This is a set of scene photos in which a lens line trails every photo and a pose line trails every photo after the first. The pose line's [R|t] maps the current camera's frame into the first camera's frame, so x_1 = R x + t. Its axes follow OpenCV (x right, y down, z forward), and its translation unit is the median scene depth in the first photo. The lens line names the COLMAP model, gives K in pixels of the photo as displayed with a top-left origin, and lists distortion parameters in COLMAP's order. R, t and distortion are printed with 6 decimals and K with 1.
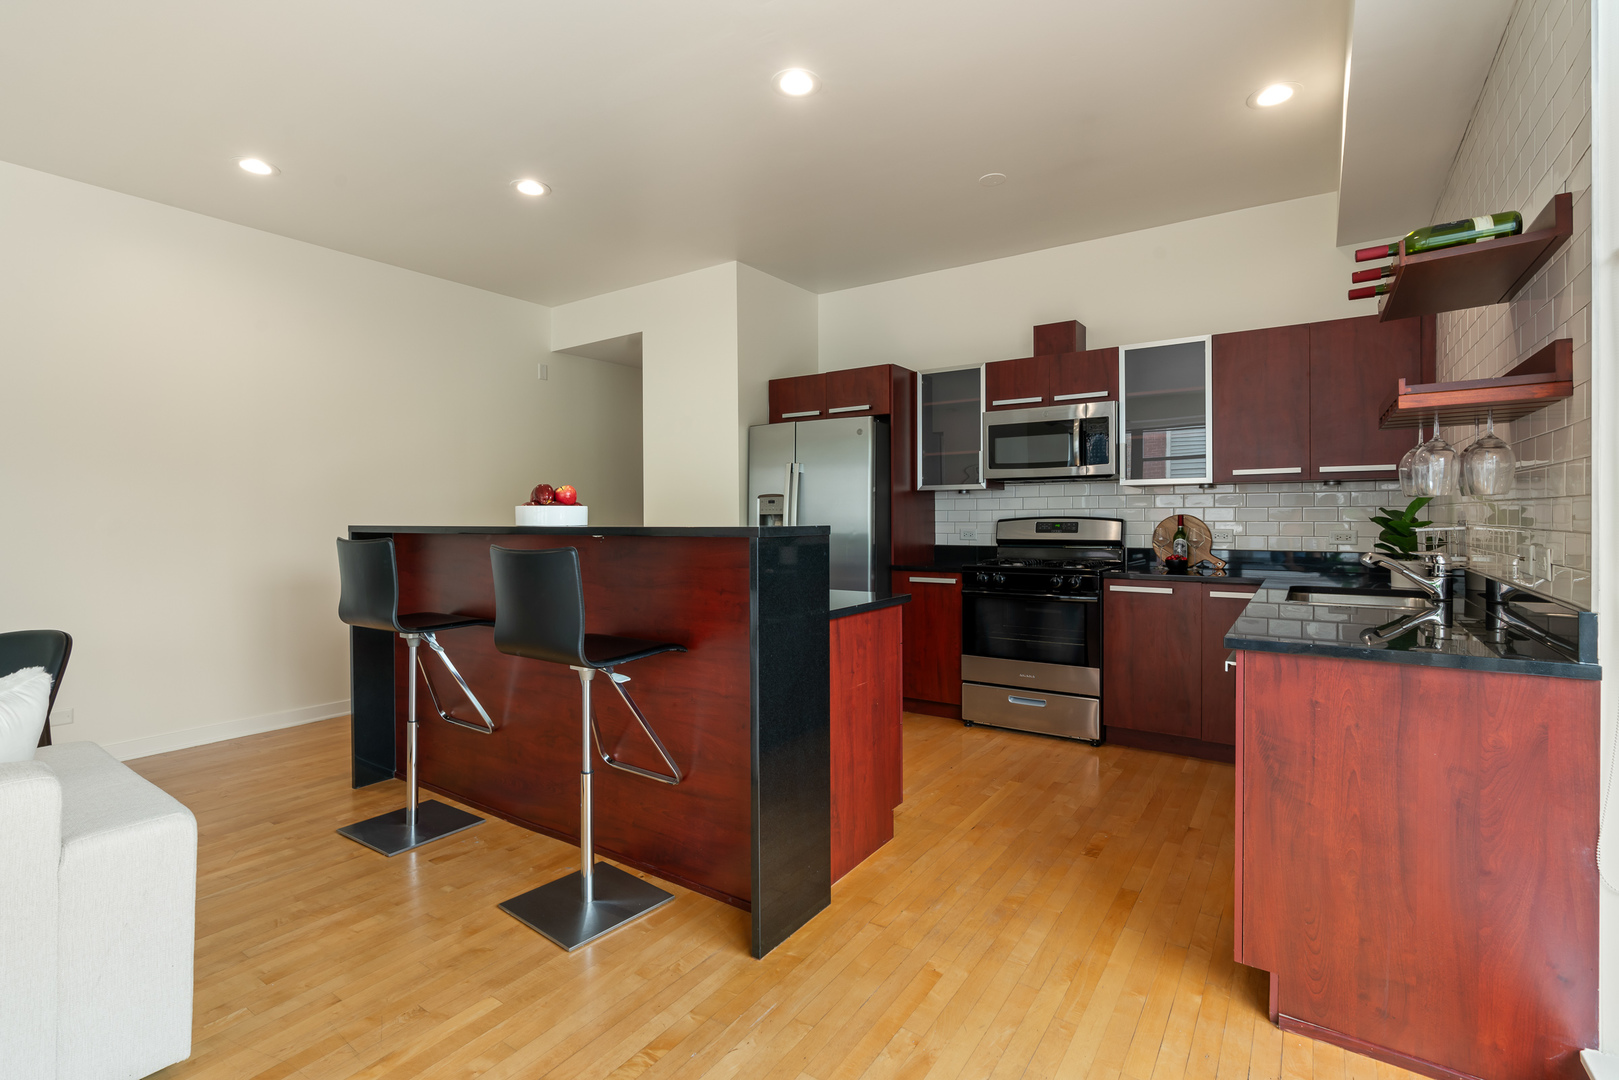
lens RADIAL K [[750.4, 0, 808.2], [0, 750.4, 524.9], [0, 0, 1]] dist [-0.017612, 0.008525]
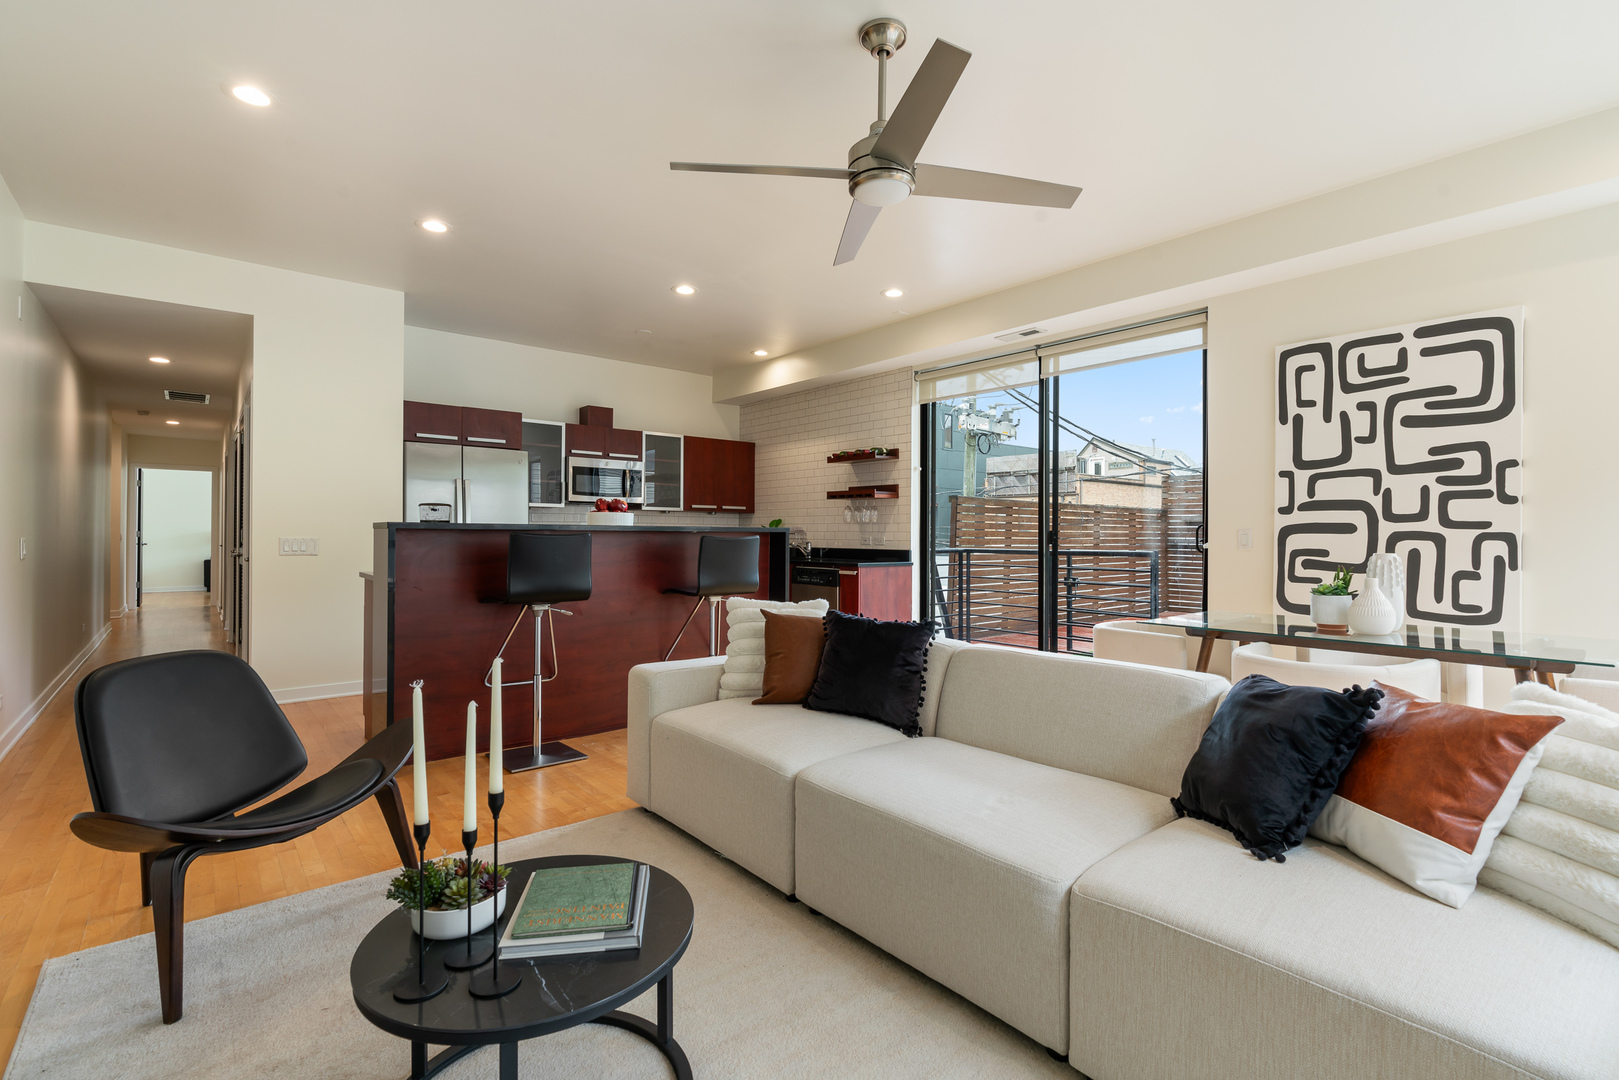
lens RADIAL K [[743.3, 0, 816.2], [0, 743.3, 527.1], [0, 0, 1]] dist [-0.016482, 0.005773]
pose [[0.263347, 0.016575, 0.964559, -1.107603], [0.003206, 0.999832, -0.018056, 0.020612], [-0.964696, 0.007847, 0.263250, 0.133467]]
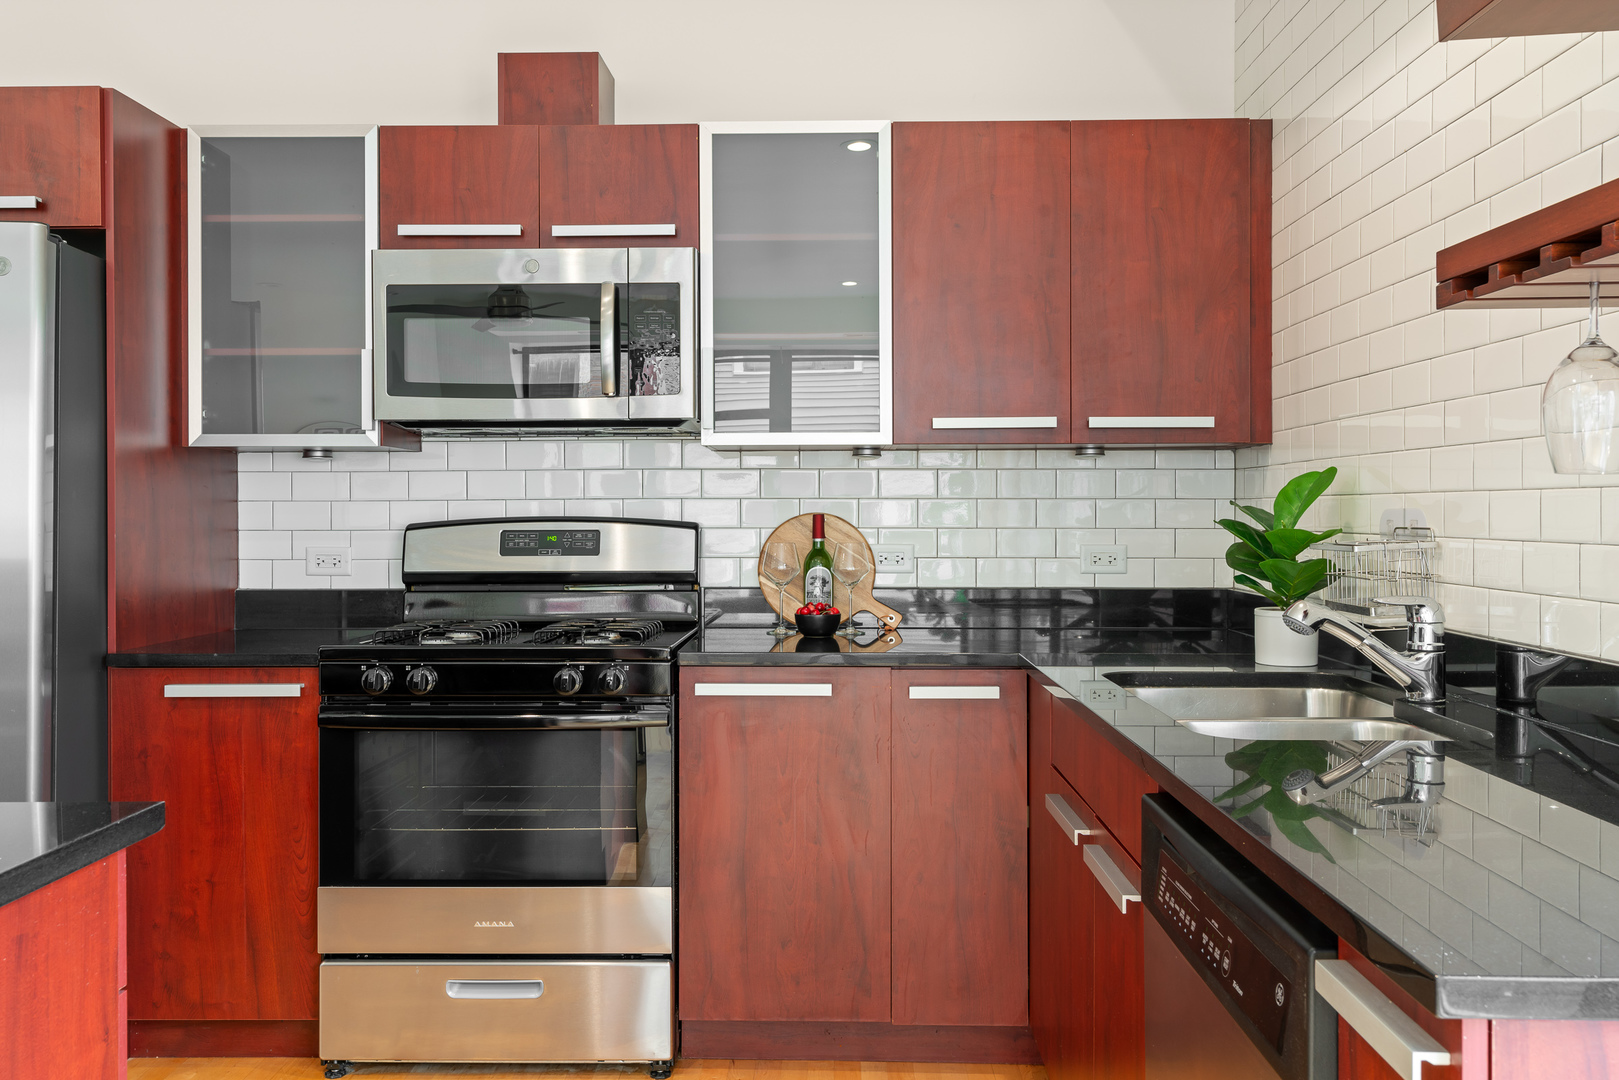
lens RADIAL K [[1347.1, 0, 811.6], [0, 1347.1, 519.0], [0, 0, 1]] dist [0.008248, -0.000877]
pose [[0.837618, 0.000669, 0.546256, 0.043148], [0.003501, 0.999972, -0.006593, -0.004737], [-0.546245, 0.007435, 0.837592, 0.299040]]
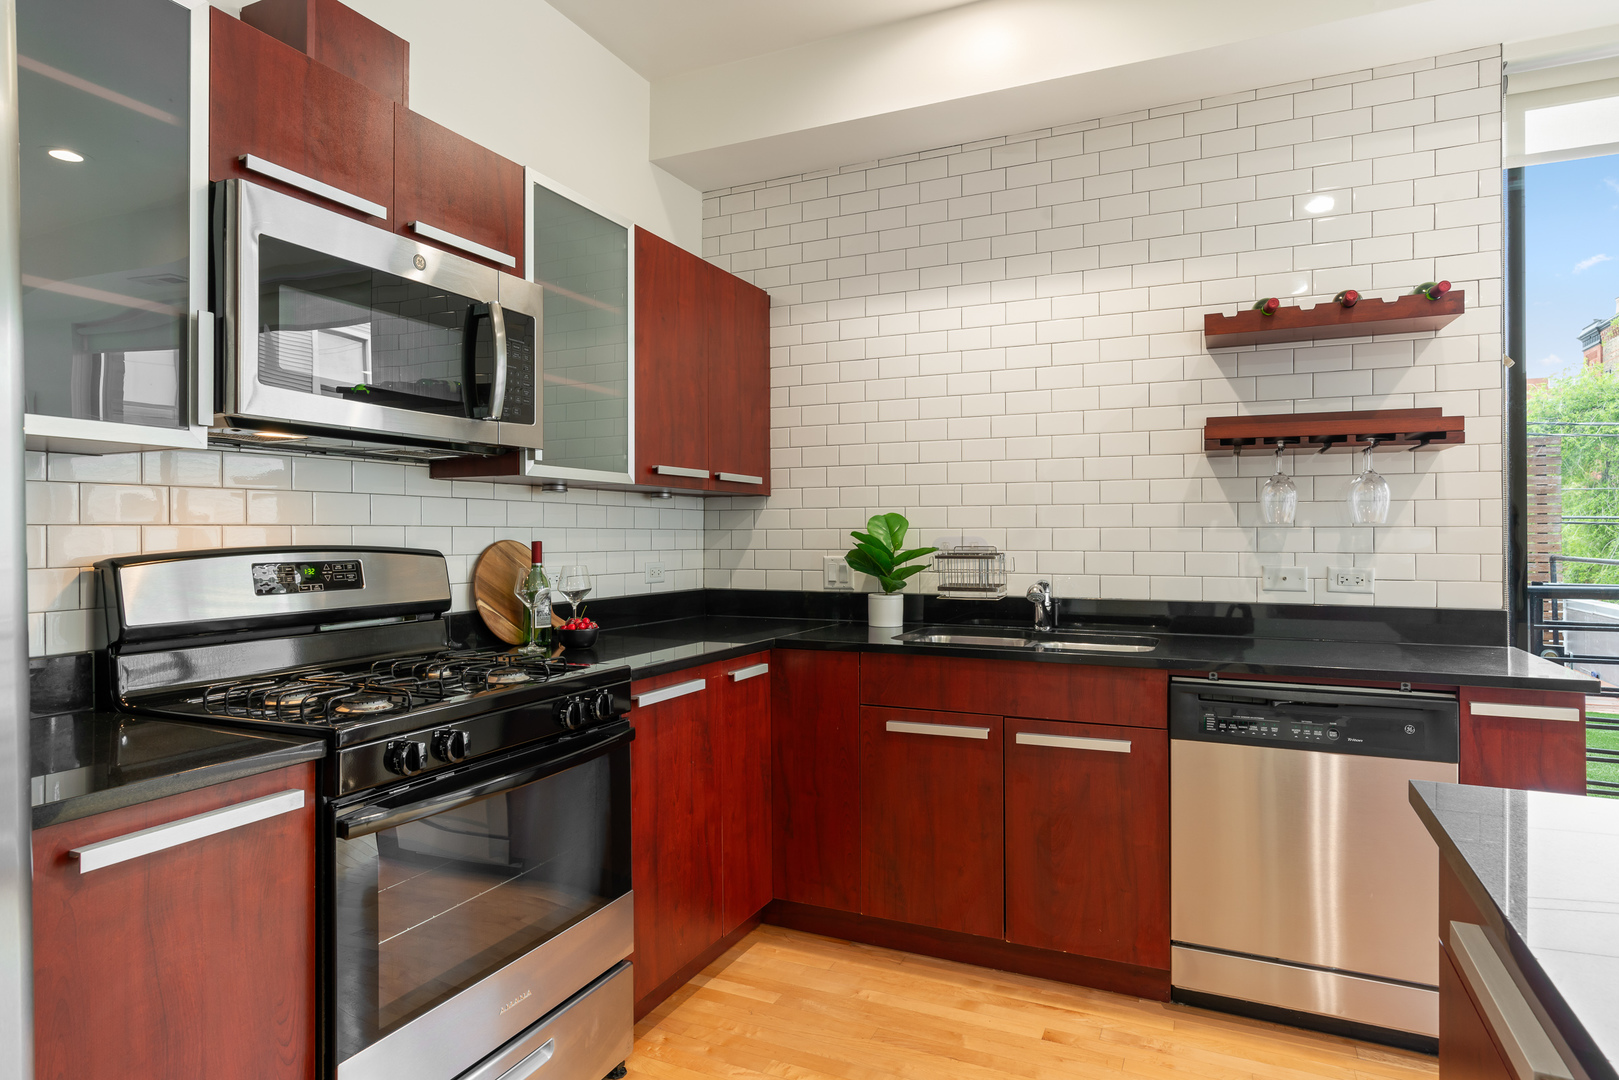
lens RADIAL K [[919.0, 0, 806.5], [0, 919.0, 532.1], [0, 0, 1]] dist [-0.001266, -0.000363]
pose [[-0.168059, 0.009034, 0.985735, -0.146152], [0.013914, 0.999880, -0.006791, -0.012211], [-0.985679, 0.012574, -0.168165, 0.879130]]
